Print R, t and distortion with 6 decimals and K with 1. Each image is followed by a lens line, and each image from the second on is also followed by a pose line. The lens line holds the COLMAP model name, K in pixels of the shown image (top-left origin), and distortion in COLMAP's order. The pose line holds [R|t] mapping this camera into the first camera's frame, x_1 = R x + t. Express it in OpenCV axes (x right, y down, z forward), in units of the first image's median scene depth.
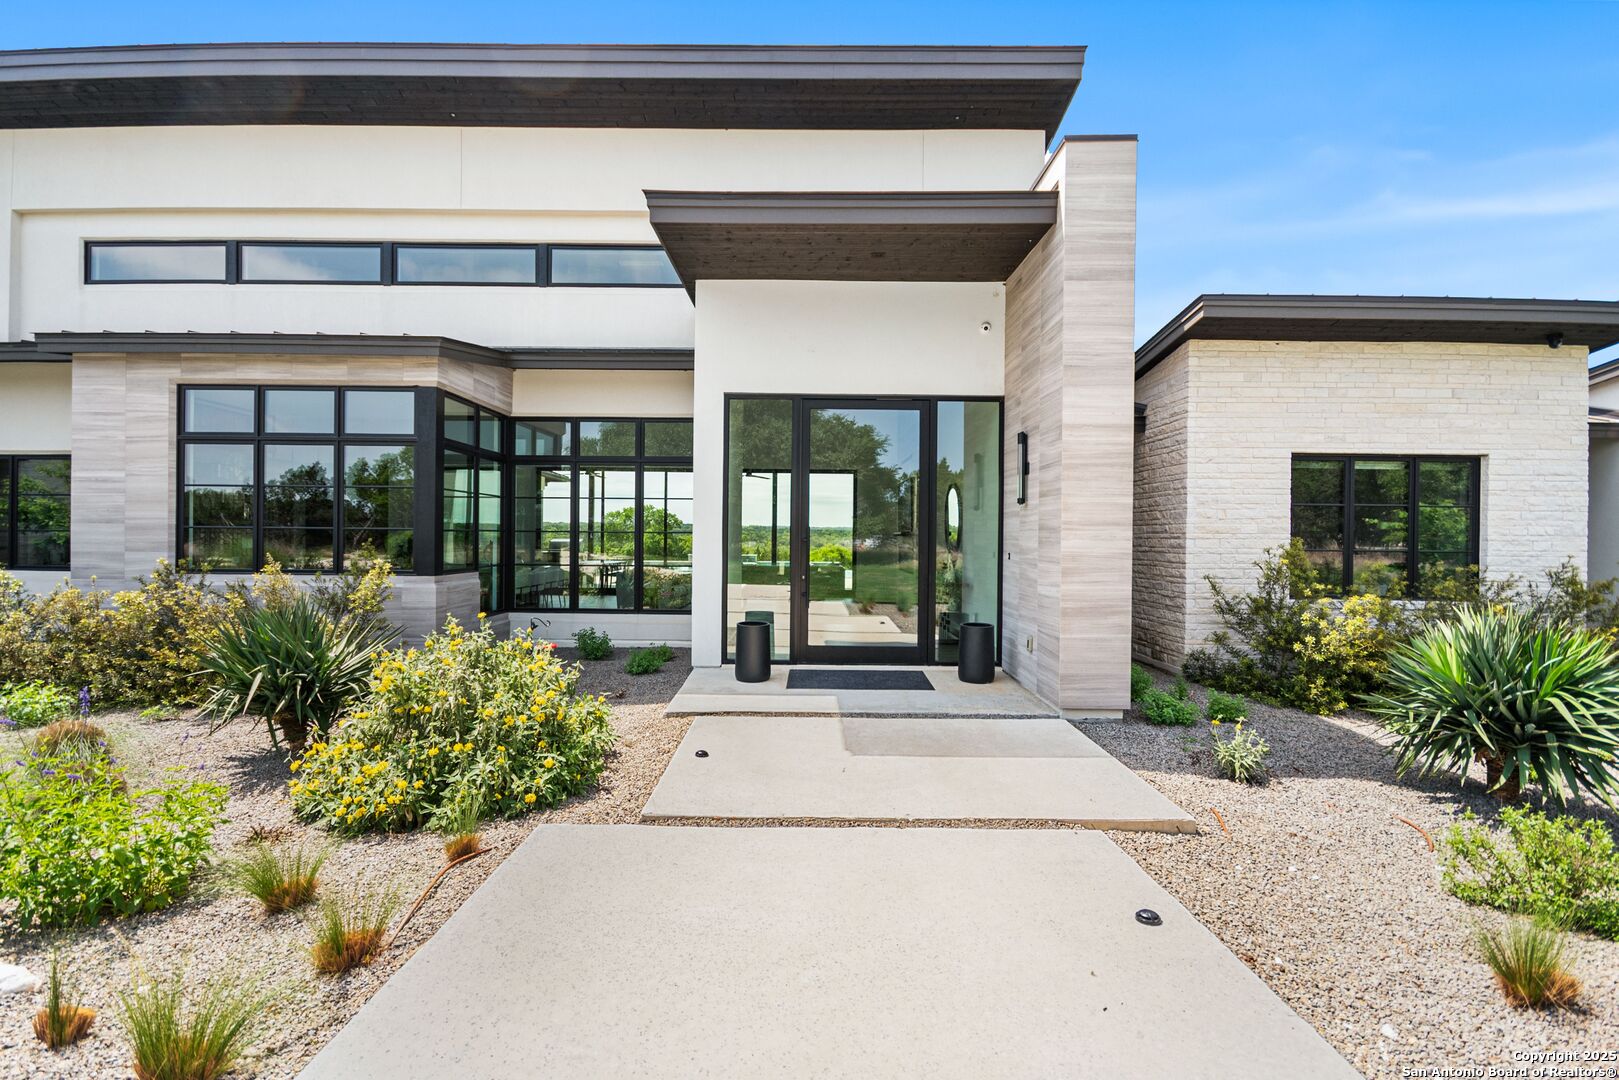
lens RADIAL K [[714.4, 0, 799.7], [0, 714.4, 537.8], [0, 0, 1]] dist [0.012439, -0.009716]
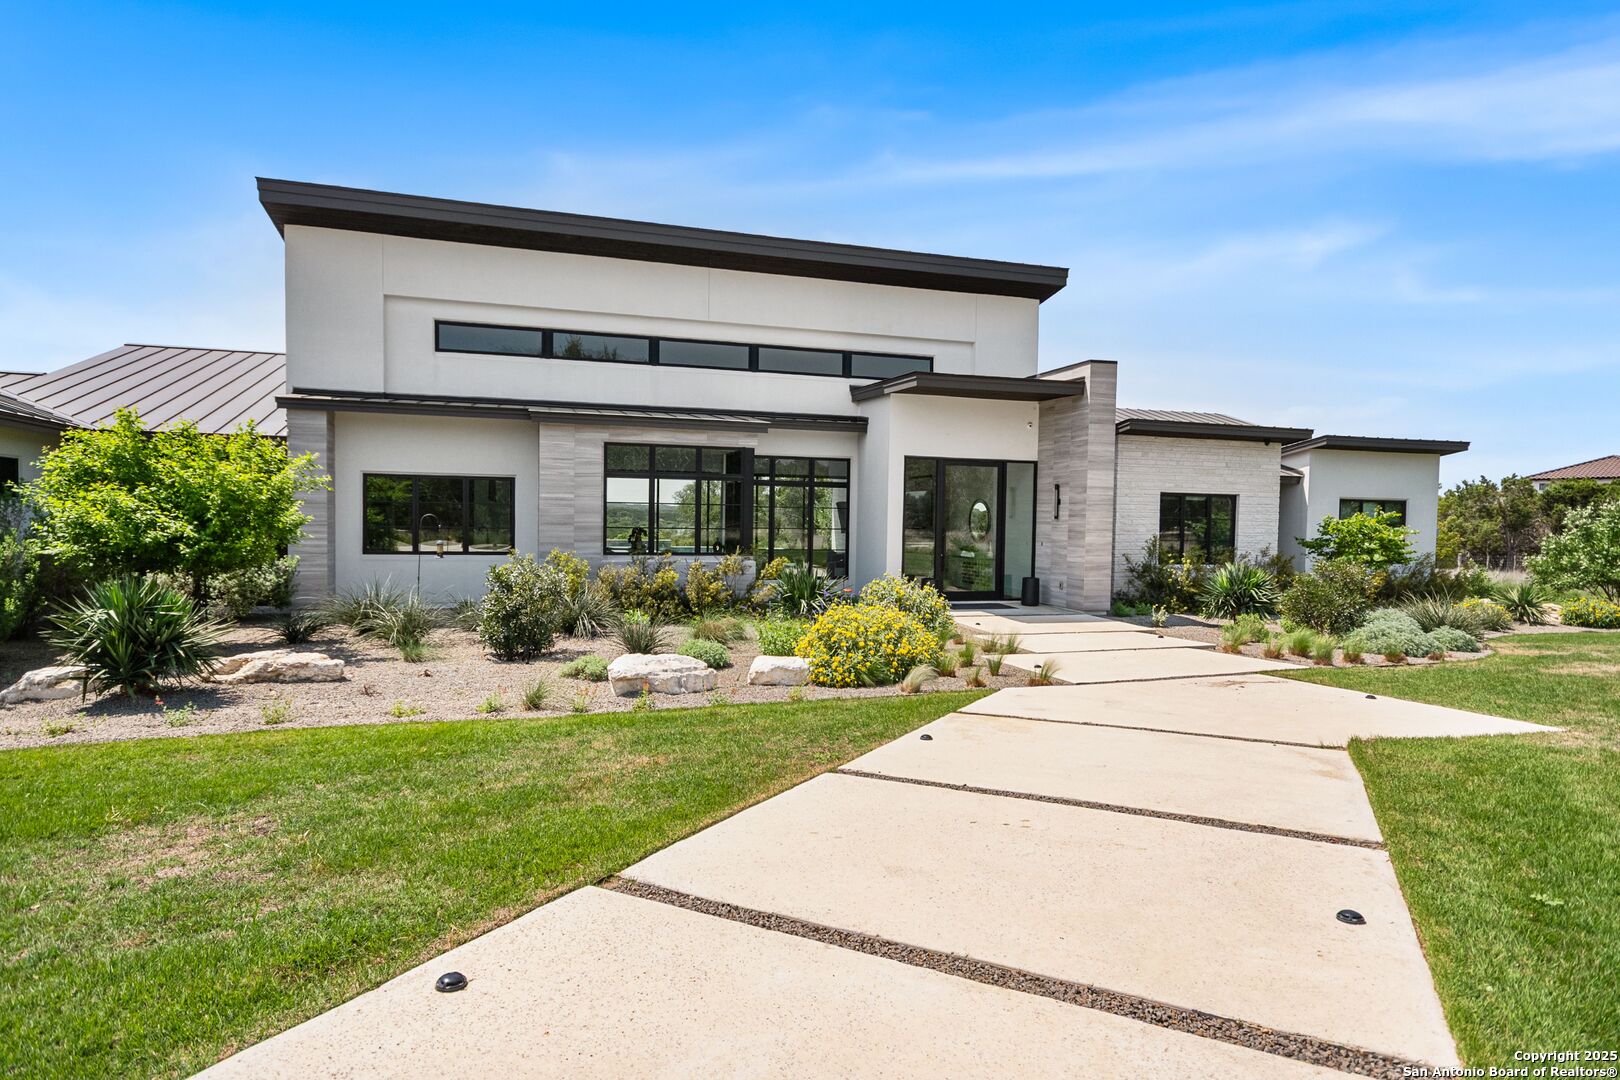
lens RADIAL K [[890.8, 0, 810.0], [0, 890.8, 540.0], [0, 0, 1]] dist [0.005910, 0.001898]
pose [[0.953757, -0.001295, 0.300575, -1.040208], [-0.005755, 0.999729, 0.022569, -0.035846], [-0.300523, -0.023256, 0.953491, -1.133140]]
